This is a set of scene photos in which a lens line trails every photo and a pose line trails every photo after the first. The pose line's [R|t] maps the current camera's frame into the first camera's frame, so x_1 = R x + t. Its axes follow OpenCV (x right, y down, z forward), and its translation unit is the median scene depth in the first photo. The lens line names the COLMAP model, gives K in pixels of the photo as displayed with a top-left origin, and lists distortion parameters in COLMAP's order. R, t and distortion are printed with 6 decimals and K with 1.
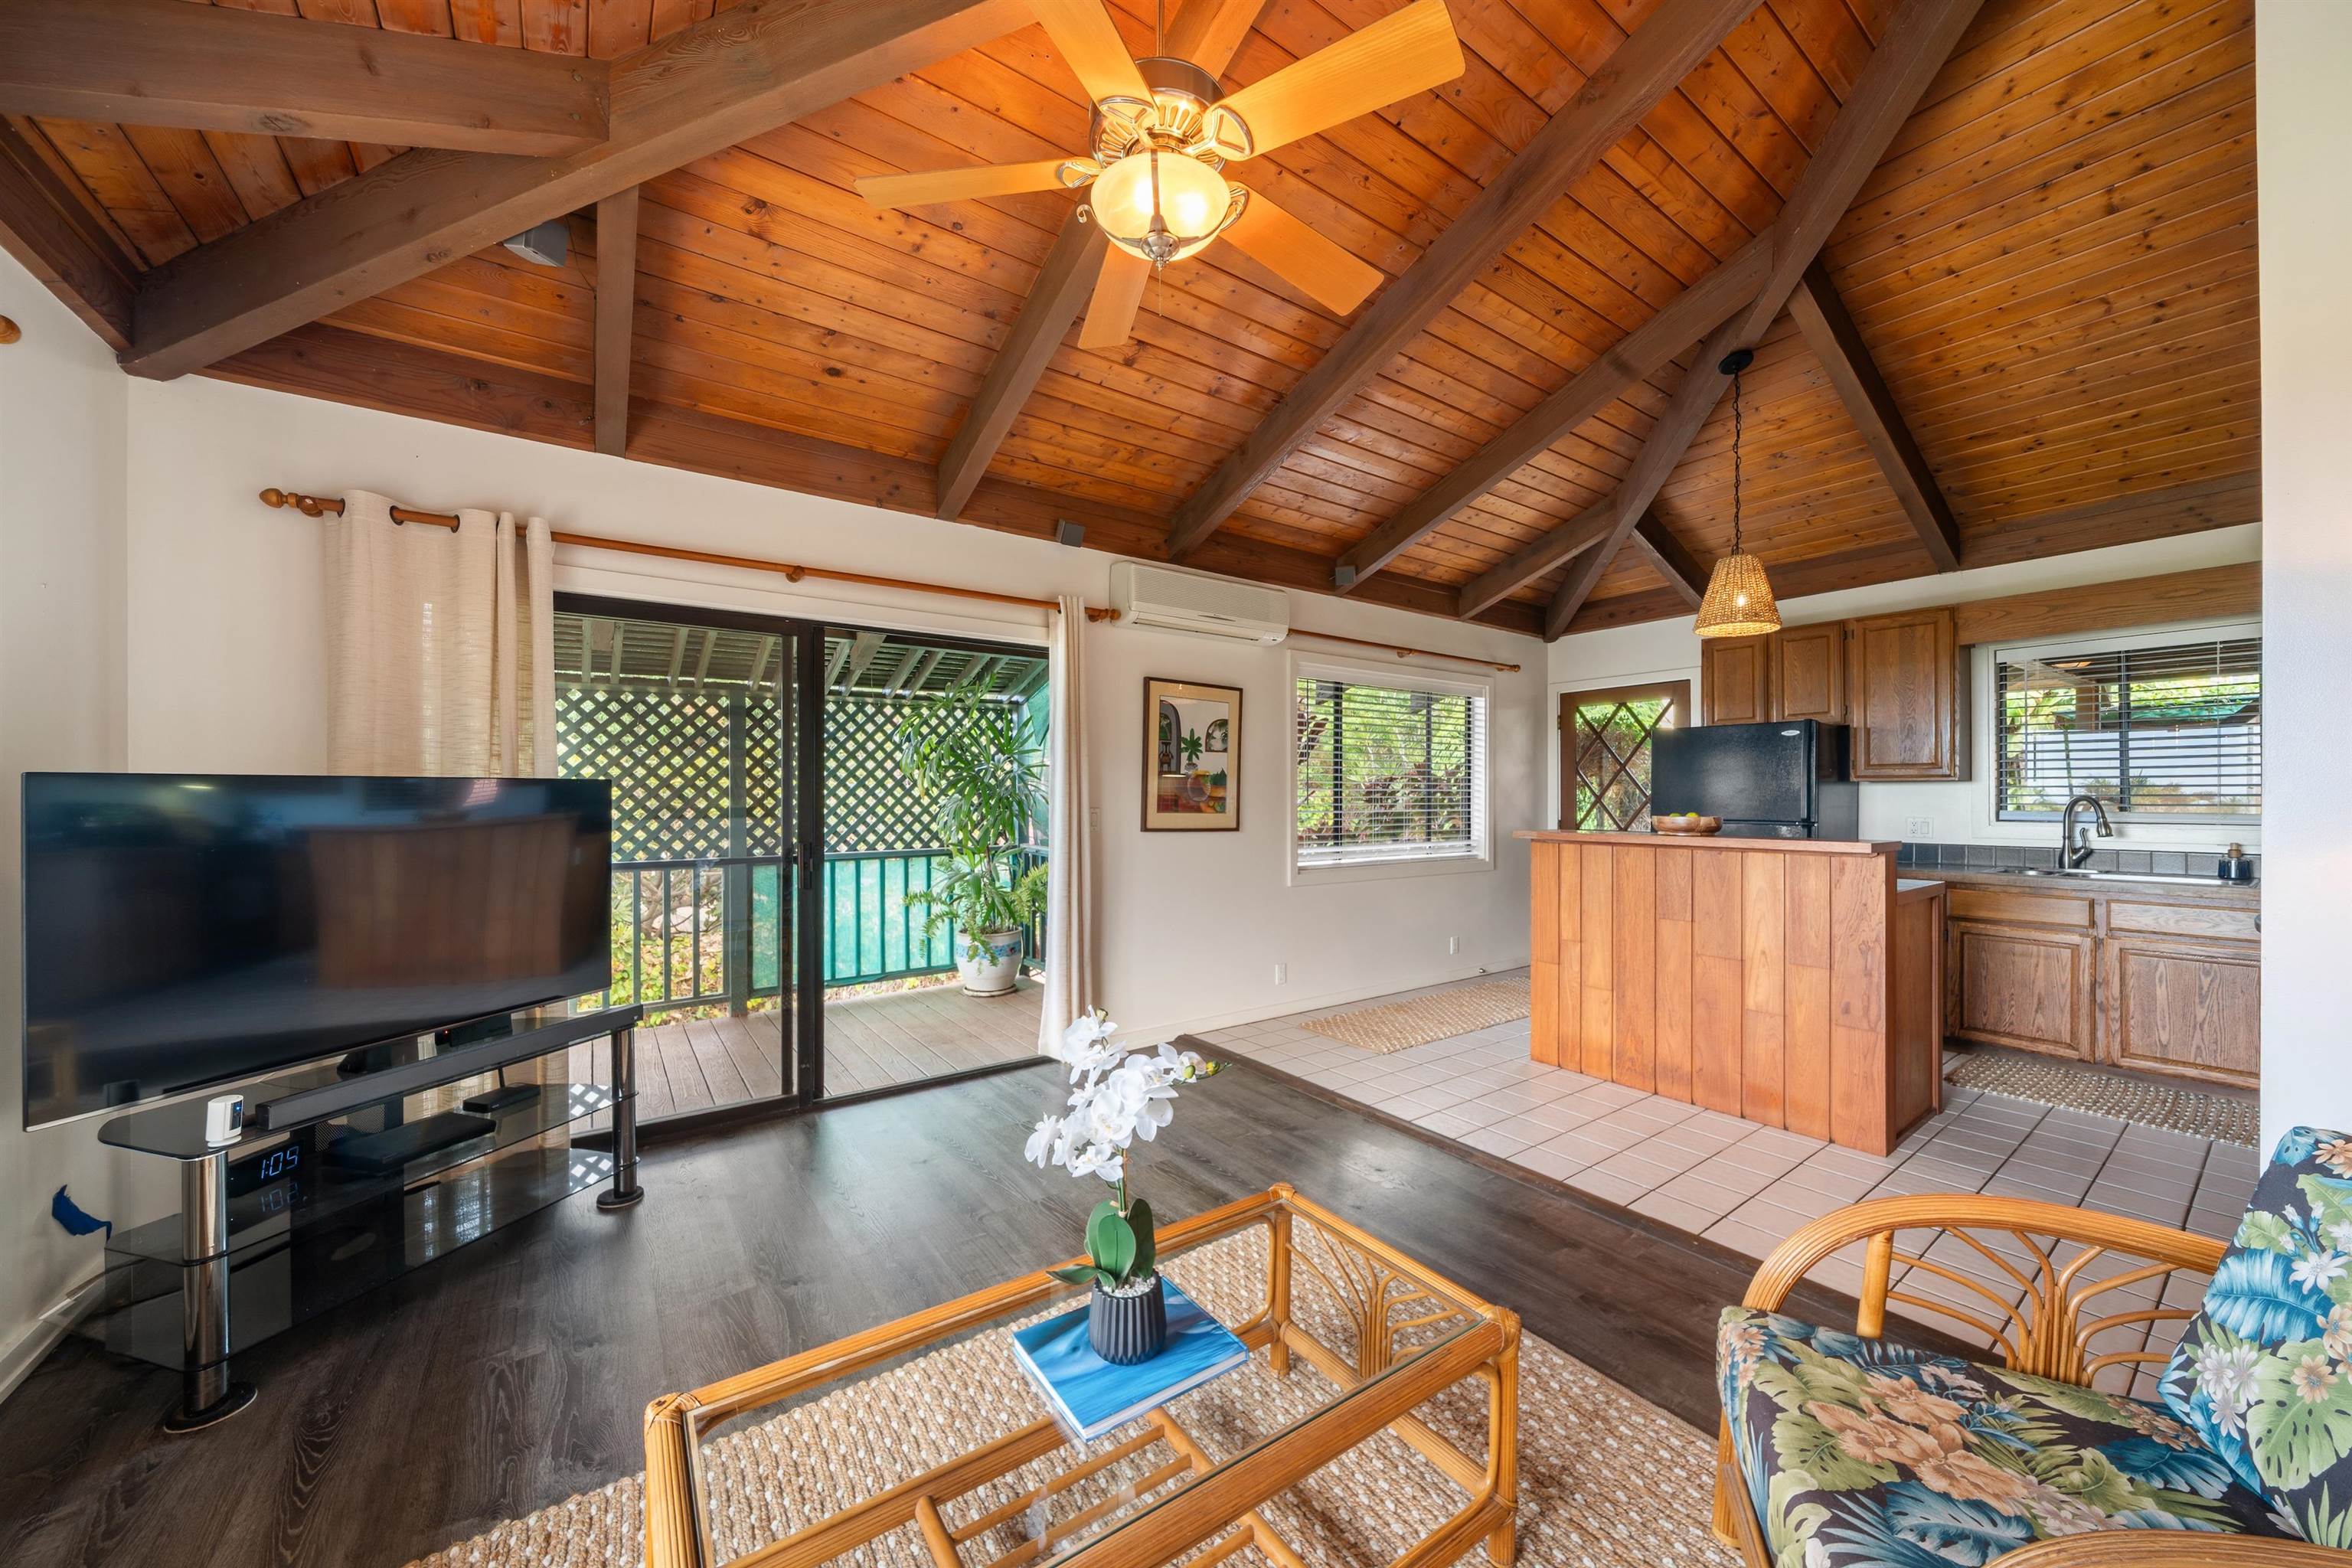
lens RADIAL K [[829.3, 0, 1185.7], [0, 829.3, 793.9], [0, 0, 1]] dist [-0.002192, -0.000343]
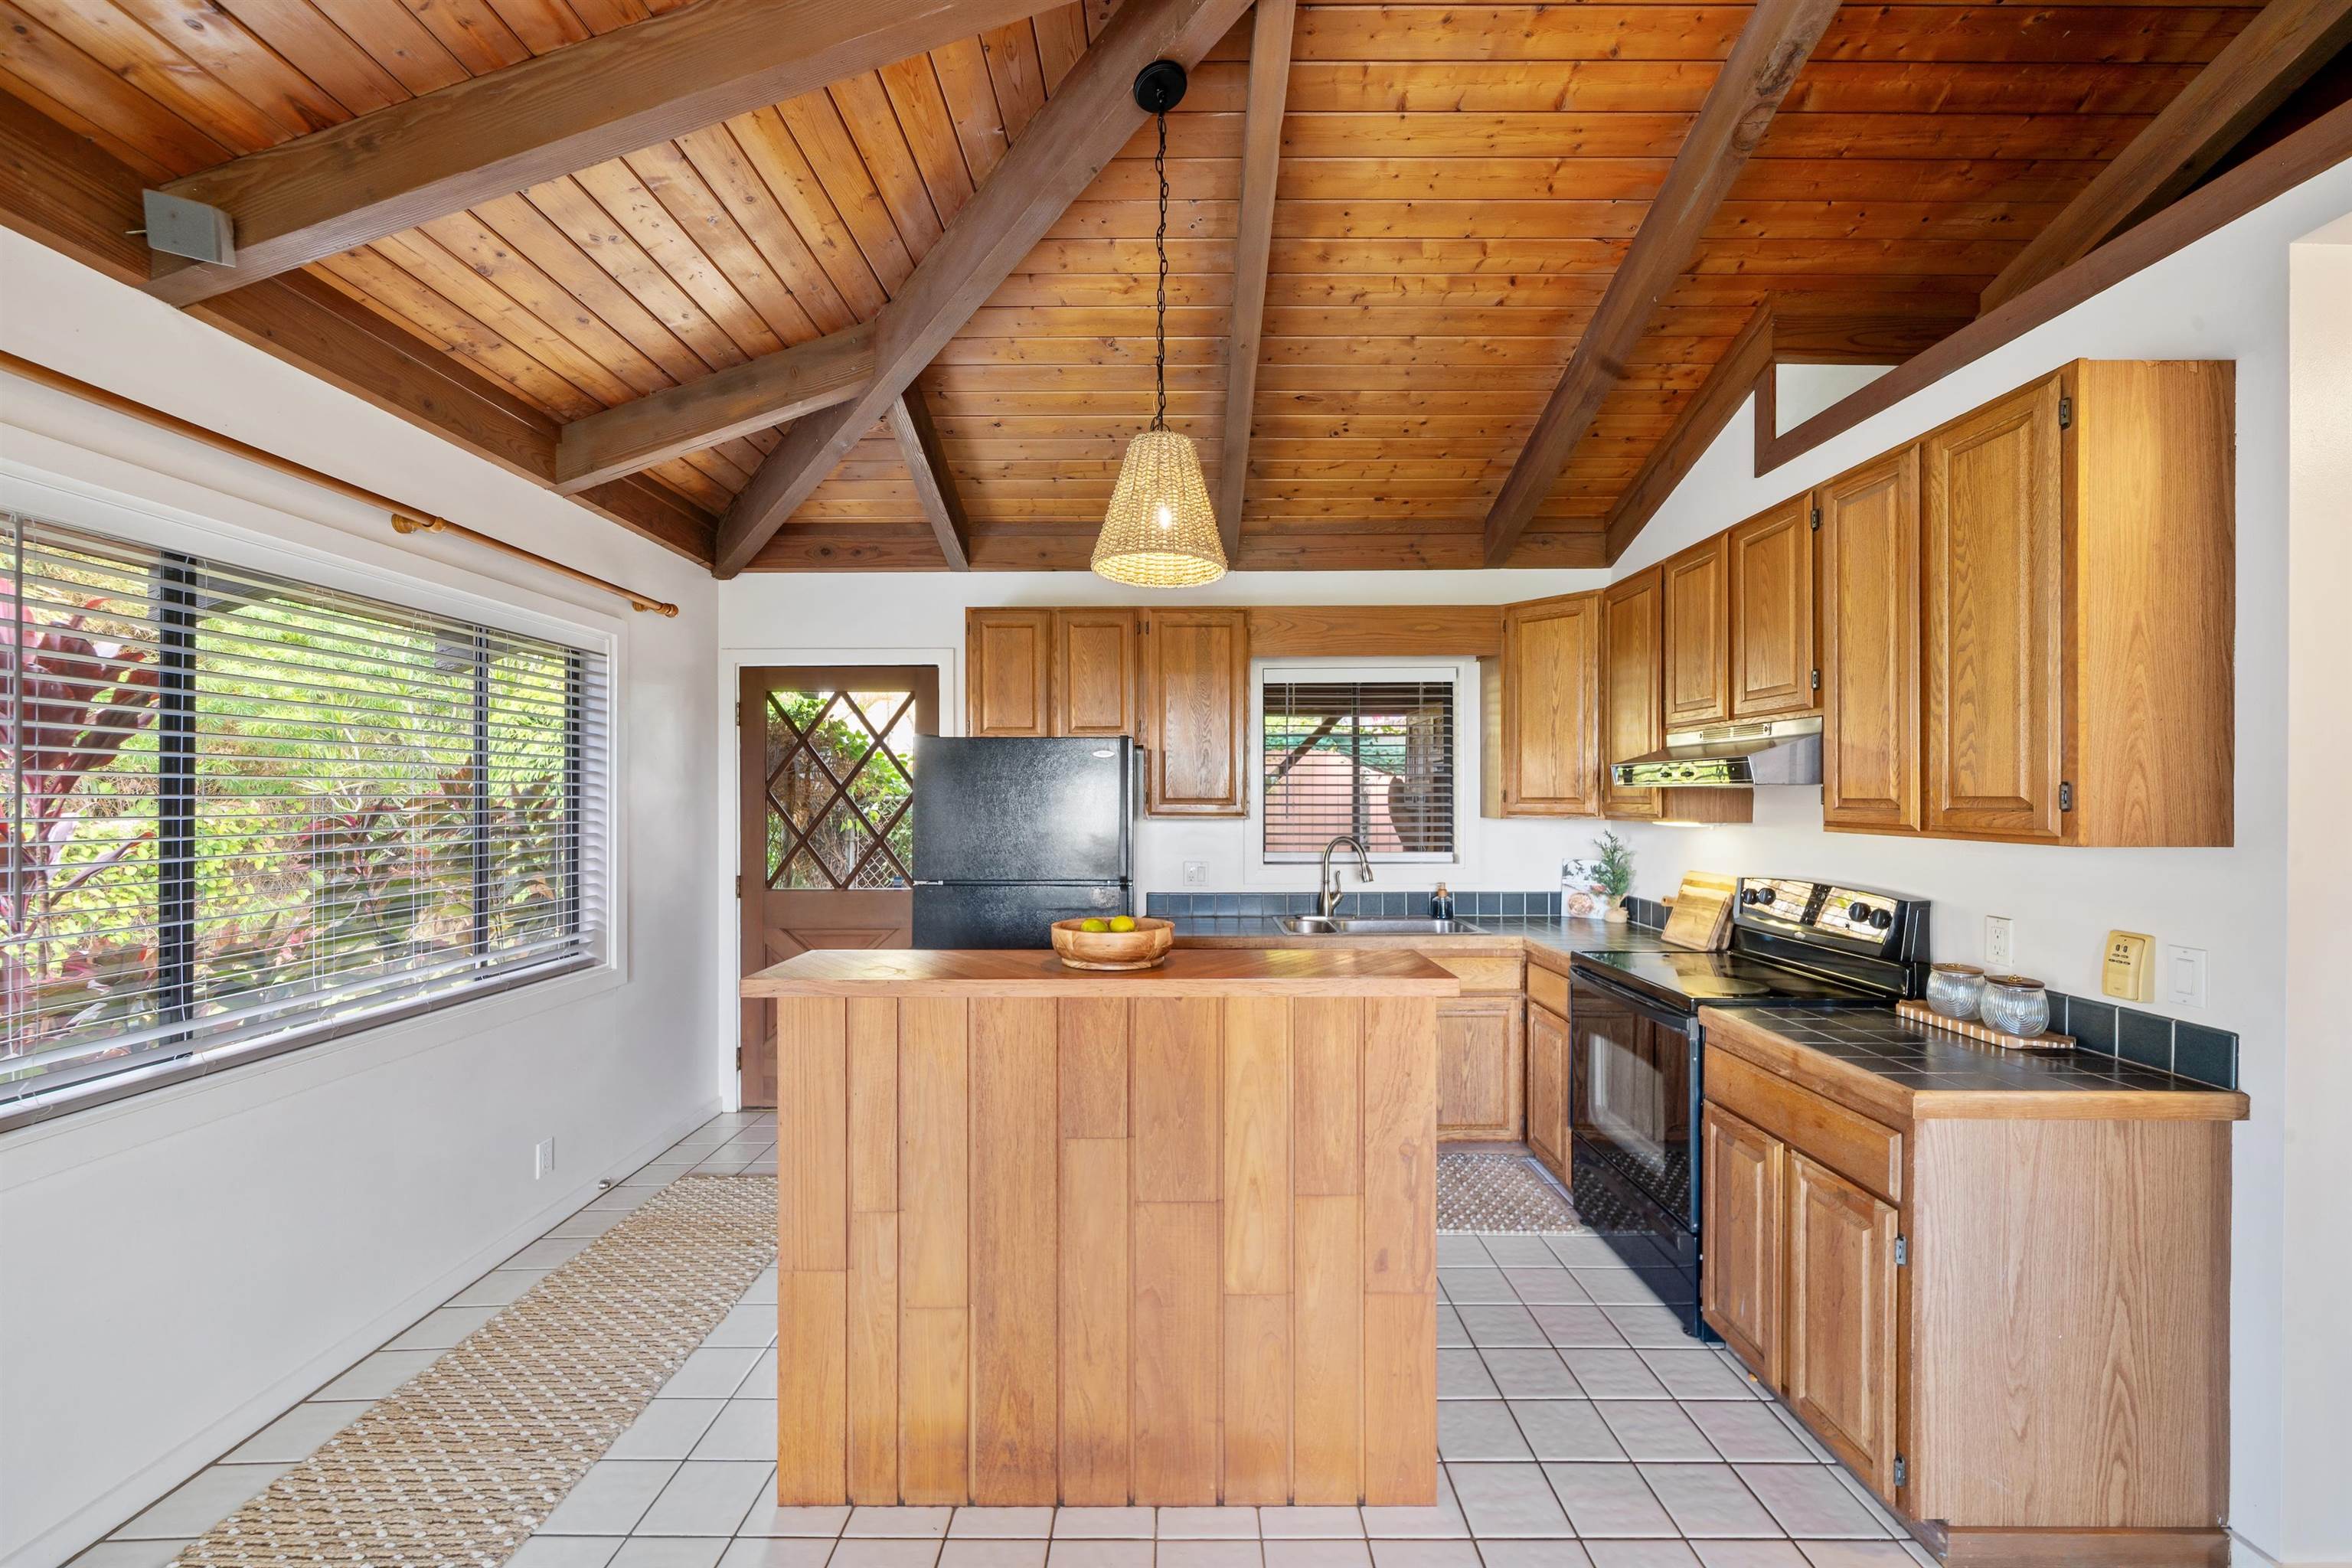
lens RADIAL K [[919.1, 0, 1180.5], [0, 919.1, 793.9], [0, 0, 1]] dist [-0.003269, -0.000082]
pose [[0.587184, 0.002170, 0.809450, 0.146339], [-0.000771, 0.999997, -0.002122, -0.040165], [-0.809453, 0.000622, 0.587184, 0.518567]]
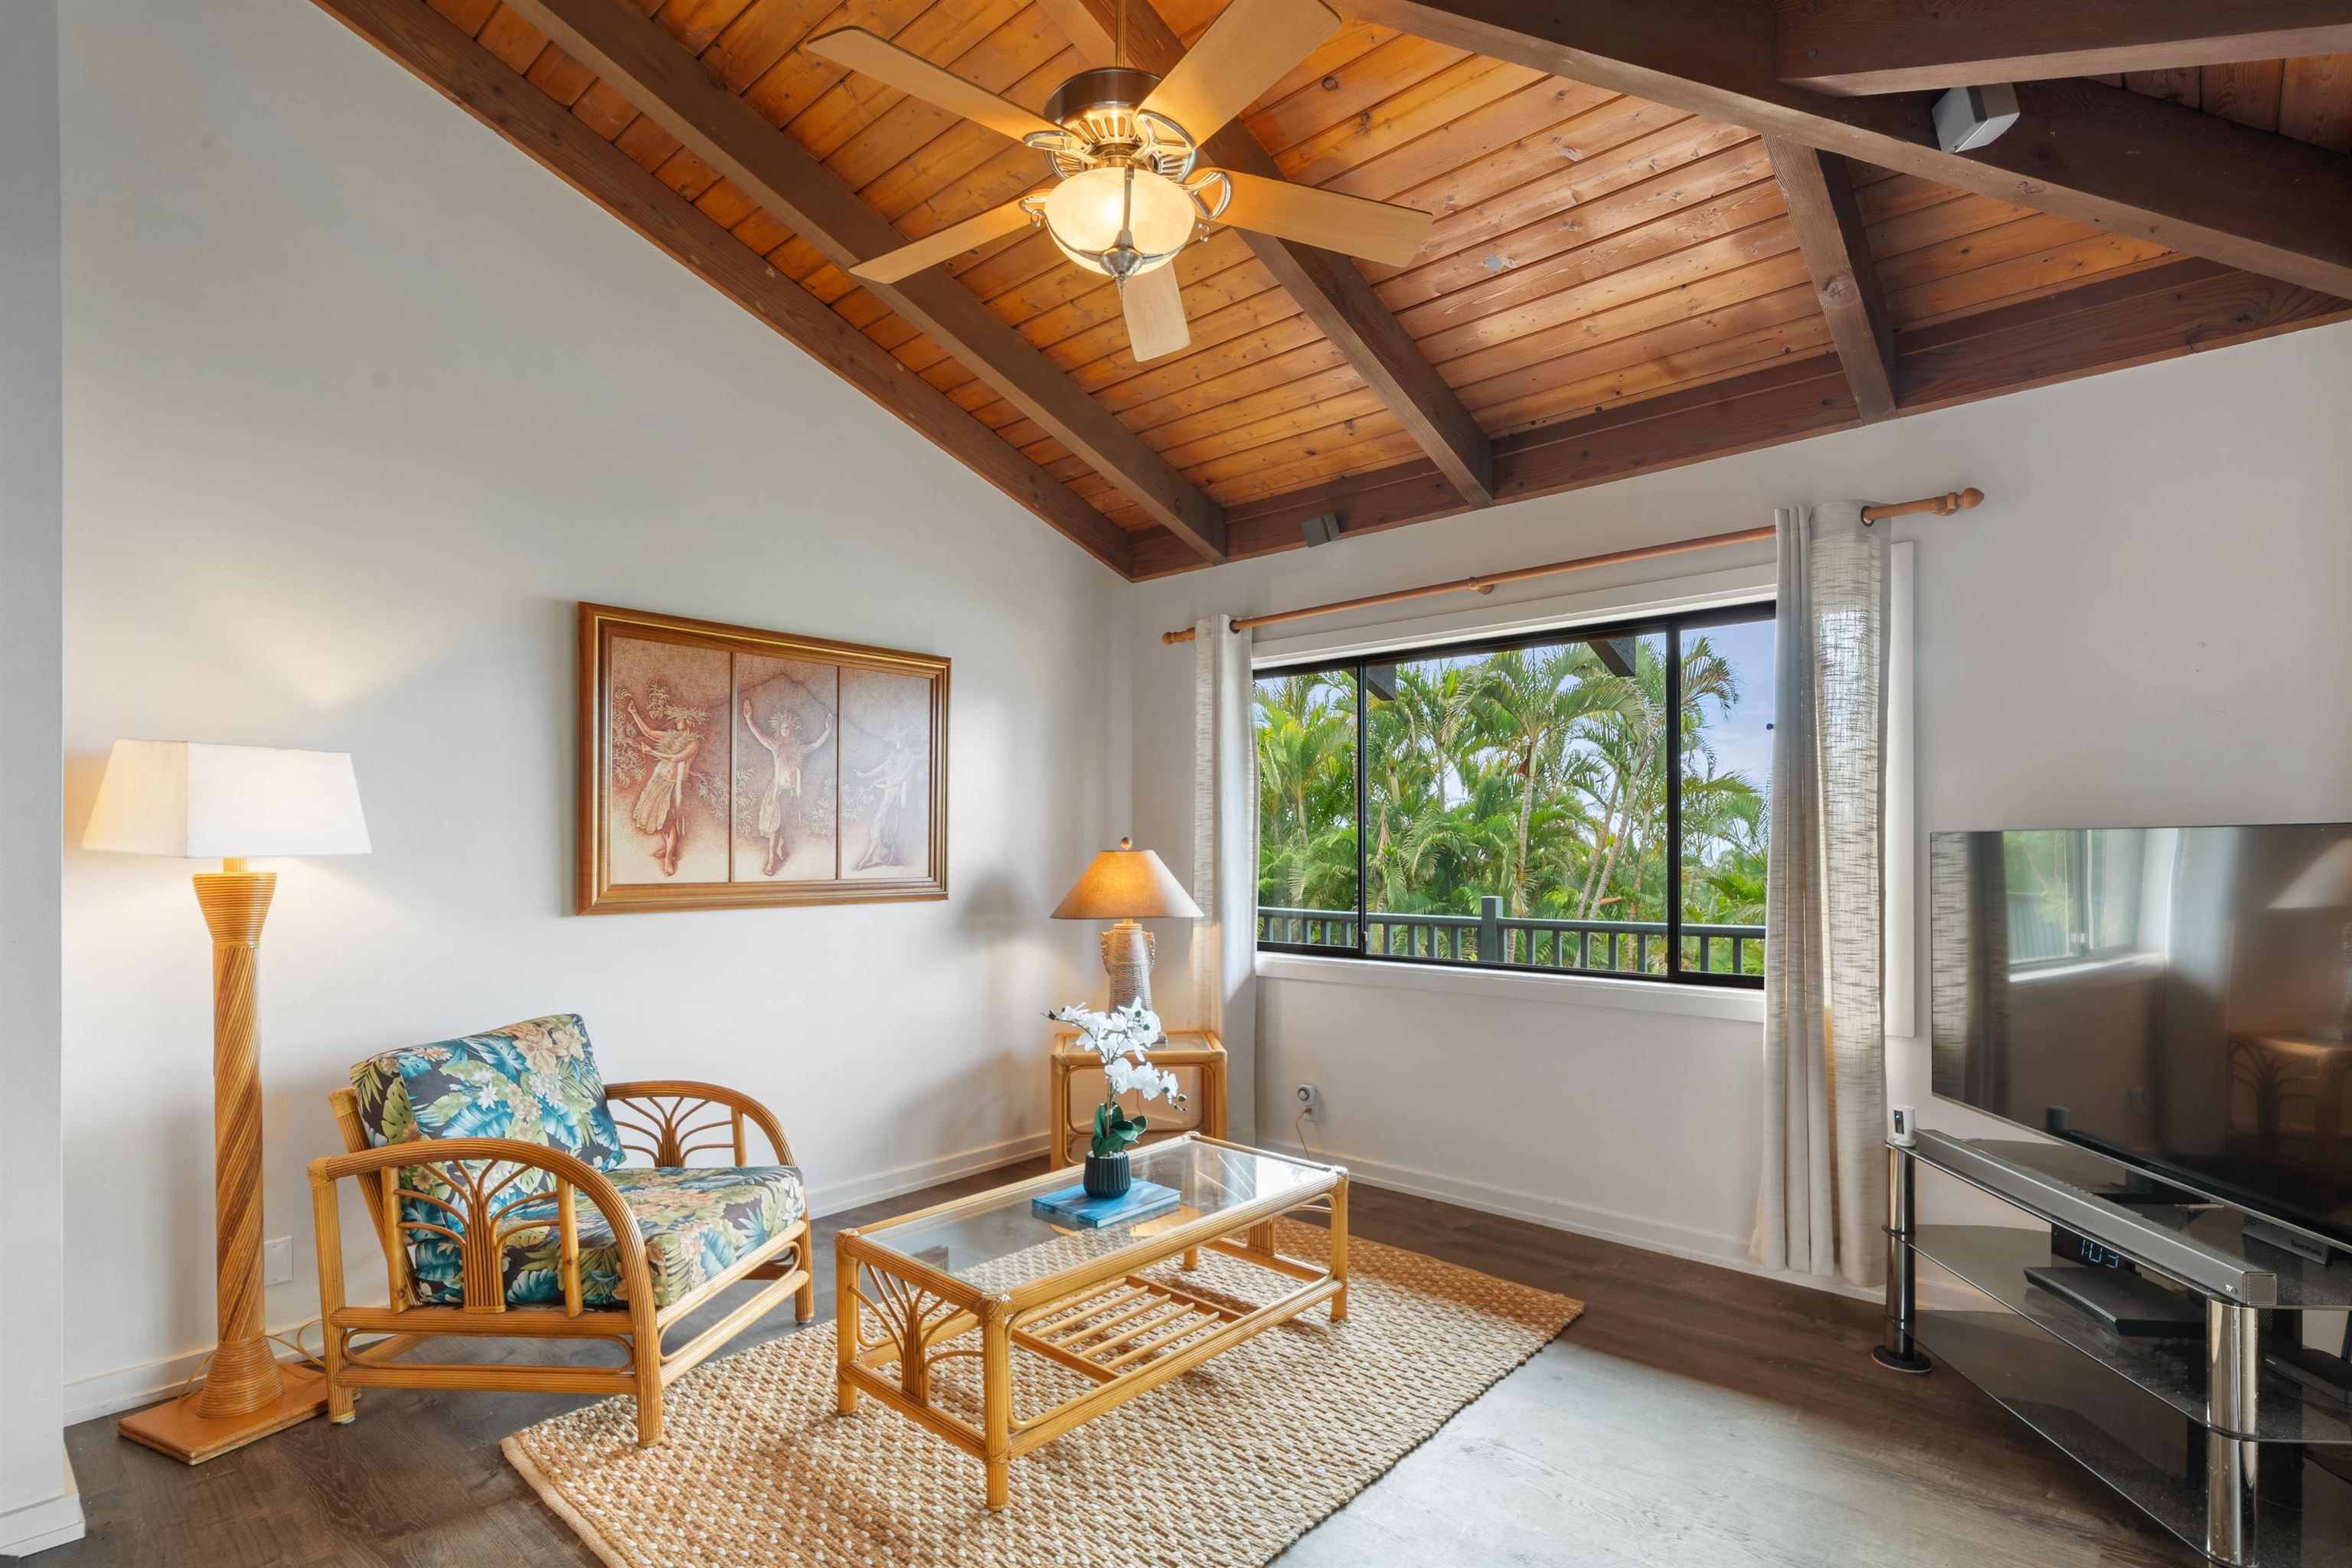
lens RADIAL K [[1138.9, 0, 1189.0], [0, 1138.9, 846.5], [0, 0, 1]] dist [-0.000511, -0.000515]
pose [[-0.976941, 0.006977, -0.213396, 0.072117], [0.005918, 0.999967, 0.005602, -0.006329], [0.213428, 0.004210, -0.976950, 0.940373]]
